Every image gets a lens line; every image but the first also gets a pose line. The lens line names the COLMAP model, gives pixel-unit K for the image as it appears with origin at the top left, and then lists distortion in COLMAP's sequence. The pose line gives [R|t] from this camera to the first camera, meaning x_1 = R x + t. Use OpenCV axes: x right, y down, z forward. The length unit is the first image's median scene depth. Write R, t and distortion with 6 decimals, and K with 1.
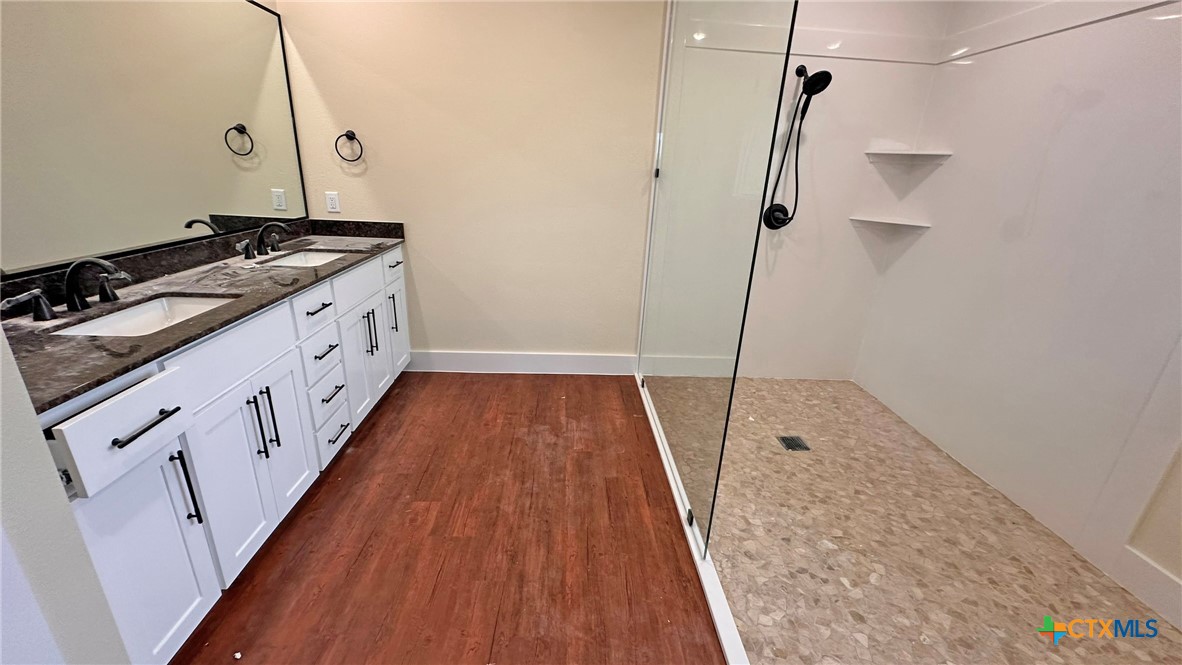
lens RADIAL K [[468.9, 0, 589.8], [0, 468.9, 332.0], [0, 0, 1]] dist [-0.001283, 0.000361]
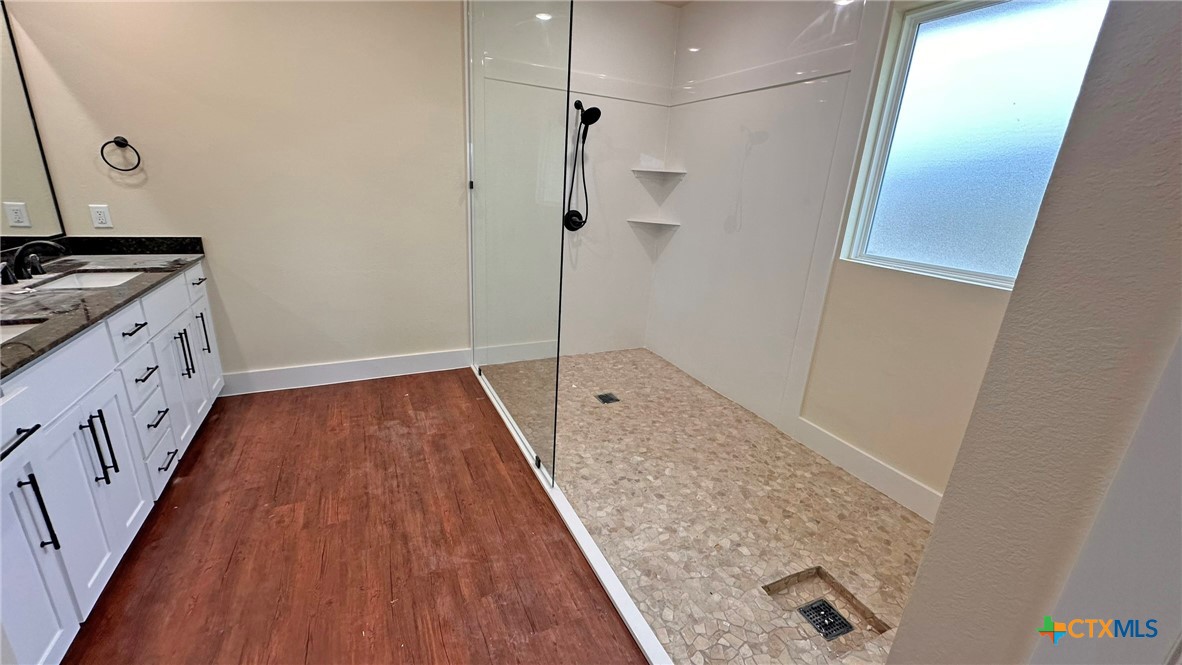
lens RADIAL K [[468.9, 0, 589.8], [0, 468.9, 332.0], [0, 0, 1]] dist [-0.001283, 0.000361]
pose [[0.920062, -0.113689, 0.374915, -0.075548], [0.118186, 0.992930, 0.011060, 0.047305], [-0.373522, 0.034134, 0.926993, -0.191805]]
